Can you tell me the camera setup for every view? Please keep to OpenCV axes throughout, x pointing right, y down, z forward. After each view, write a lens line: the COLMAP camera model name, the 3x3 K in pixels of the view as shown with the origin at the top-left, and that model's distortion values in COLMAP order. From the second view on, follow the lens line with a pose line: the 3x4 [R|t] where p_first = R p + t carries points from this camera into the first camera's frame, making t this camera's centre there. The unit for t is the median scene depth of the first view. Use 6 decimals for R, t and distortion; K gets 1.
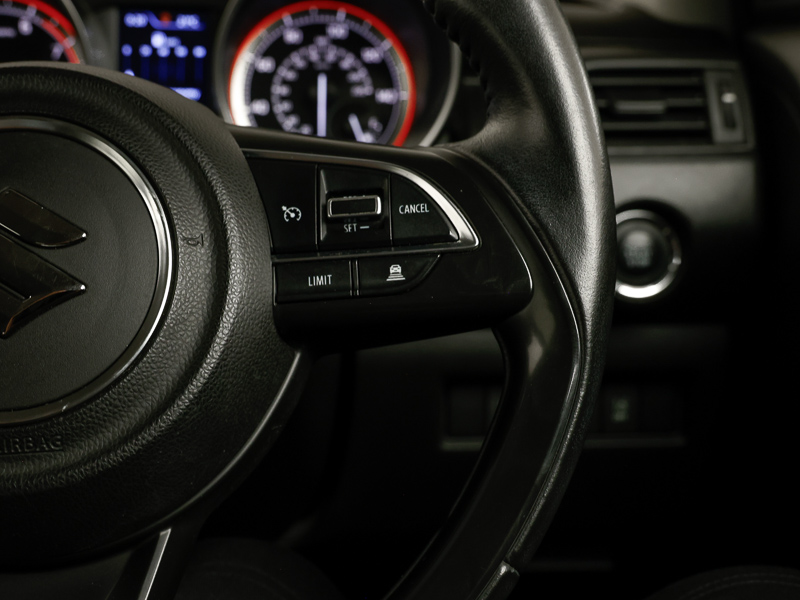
lens RADIAL K [[1215.4, 0, 399.4], [0, 1215.4, 300.2], [0, 0, 1]] dist [-0.009190, 0.000000]
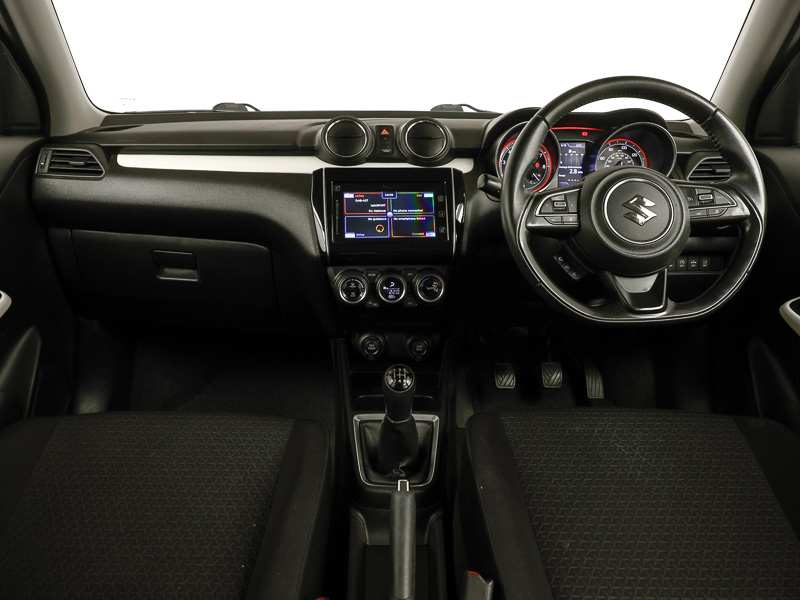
lens RADIAL K [[639.9, 0, 391.8], [0, 639.9, 304.9], [0, 0, 1]] dist [0.009445, -0.003285]
pose [[0.999060, -0.001558, -0.043332, -0.642595], [0.004390, 0.997854, 0.065332, 0.093786], [0.043137, -0.065461, 0.996922, -0.840046]]
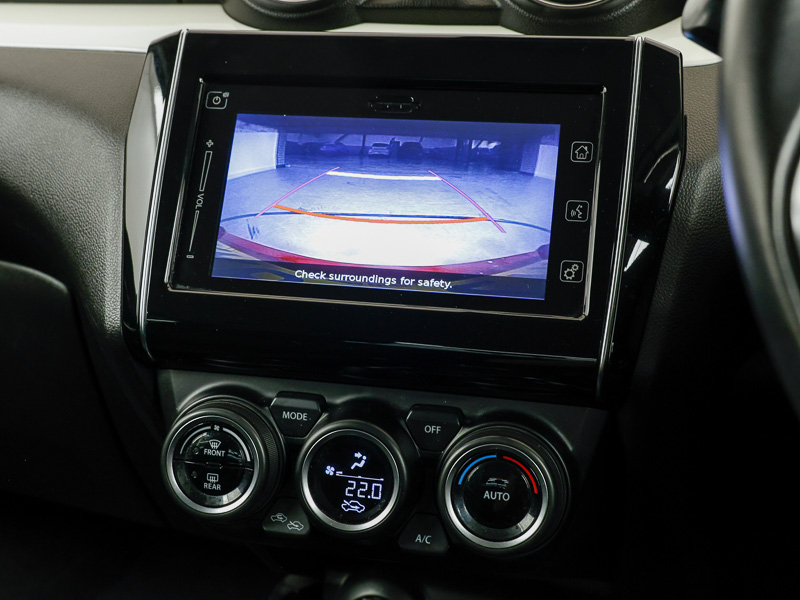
lens RADIAL K [[1140.2, 0, 397.7], [0, 1140.2, 297.8], [0, 0, 1]] dist [0.003739, 0.000000]
pose [[0.931679, 0.077501, -0.354919, -0.417448], [-0.077920, 0.996873, 0.013137, 0.024574], [0.354827, 0.015416, 0.934805, 0.086250]]
